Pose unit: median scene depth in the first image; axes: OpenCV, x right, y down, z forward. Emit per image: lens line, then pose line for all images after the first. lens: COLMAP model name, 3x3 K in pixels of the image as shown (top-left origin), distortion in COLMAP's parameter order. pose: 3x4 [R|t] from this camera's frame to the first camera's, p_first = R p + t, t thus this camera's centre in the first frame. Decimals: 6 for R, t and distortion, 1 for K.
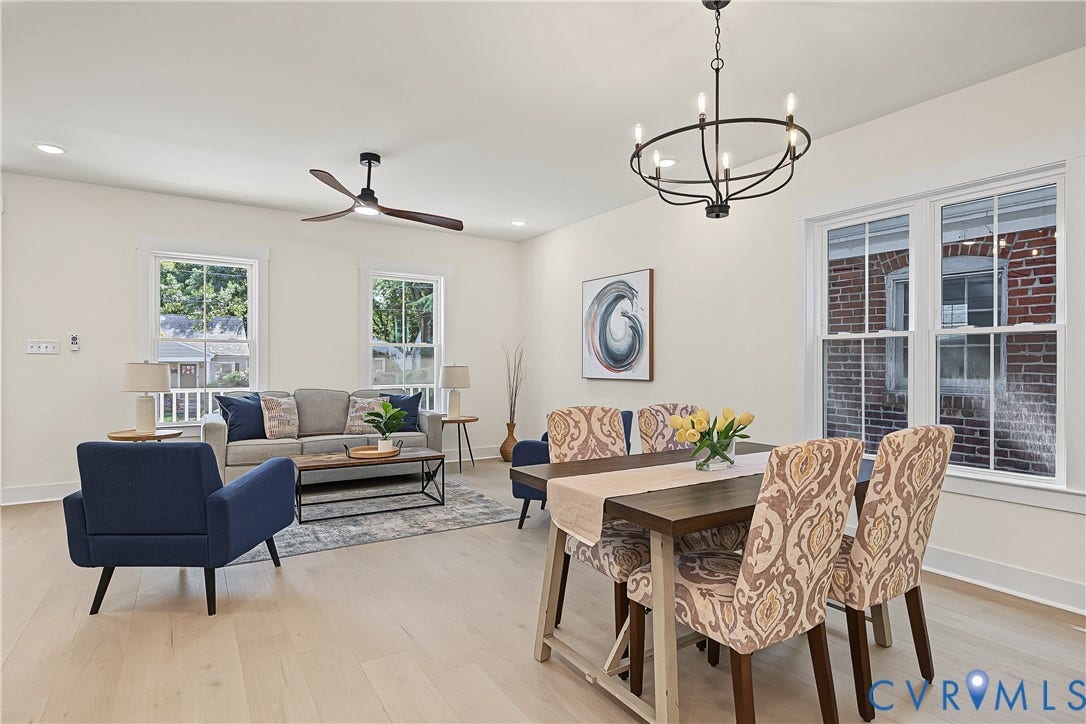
lens RADIAL K [[564.6, 0, 543.0], [0, 564.6, 362.0], [0, 0, 1]] dist [0.000250, 0.000053]
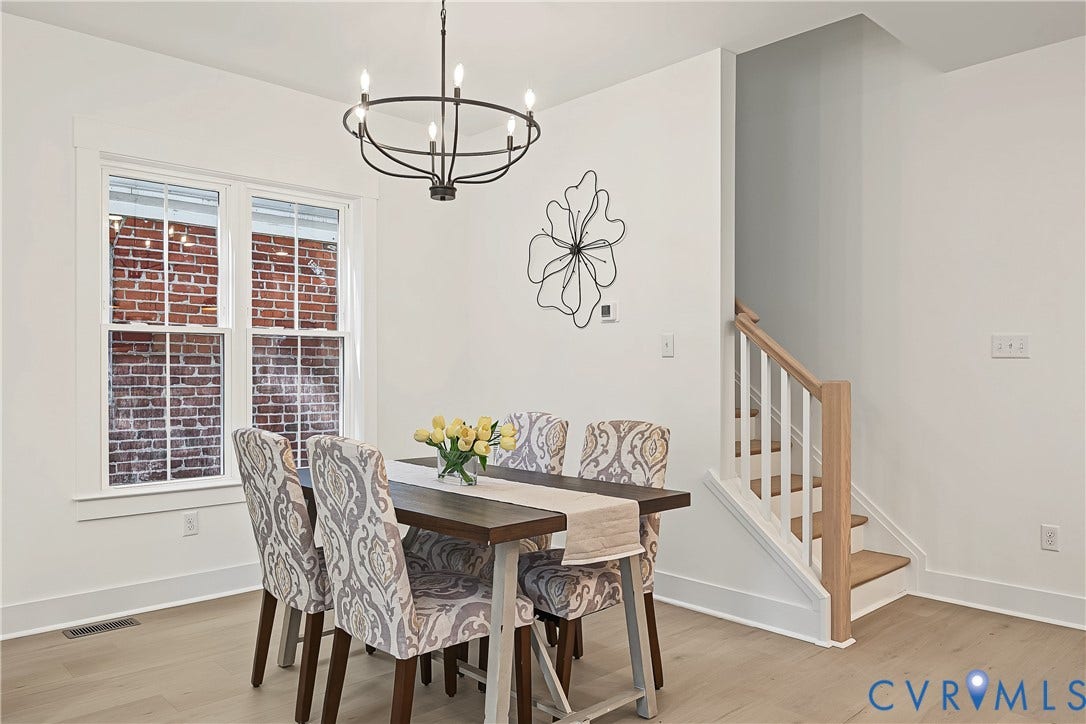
lens RADIAL K [[770.8, 0, 552.0], [0, 770.8, 367.2], [0, 0, 1]] dist [0.005583, 0.000574]
pose [[-0.185625, -0.006396, 0.982600, -0.459076], [-0.003033, 0.999978, 0.005936, 0.000142], [-0.982616, -0.001878, -0.185640, 0.542254]]
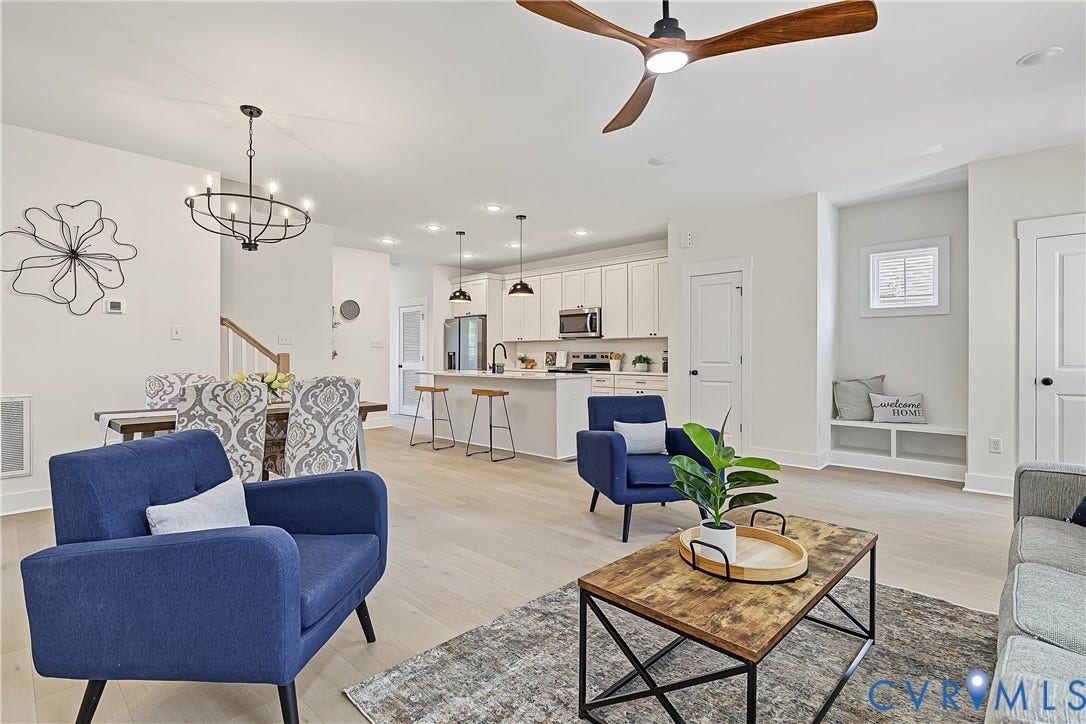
lens RADIAL K [[520.7, 0, 543.7], [0, 520.7, 356.9], [0, 0, 1]] dist [-0.000070, 0.000168]
pose [[-0.971307, -0.007851, -0.237701, -0.069526], [-0.008248, 0.999966, 0.000674, 0.018126], [0.237688, 0.002615, -0.971338, 1.331693]]
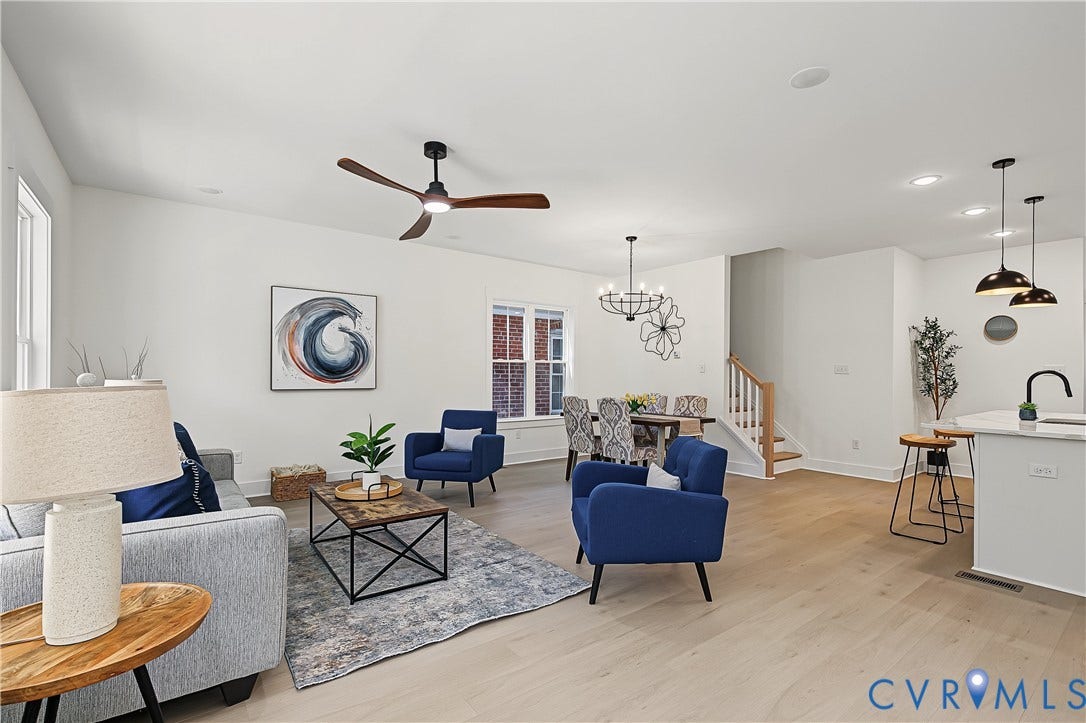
lens RADIAL K [[498.5, 0, 549.2], [0, 498.5, 372.7], [0, 0, 1]] dist [0.000348, 0.000347]
pose [[-0.082732, -0.007141, 0.996546, -1.013944], [-0.007405, 0.999951, 0.006551, -0.011948], [-0.996544, -0.006838, -0.082780, 0.805900]]
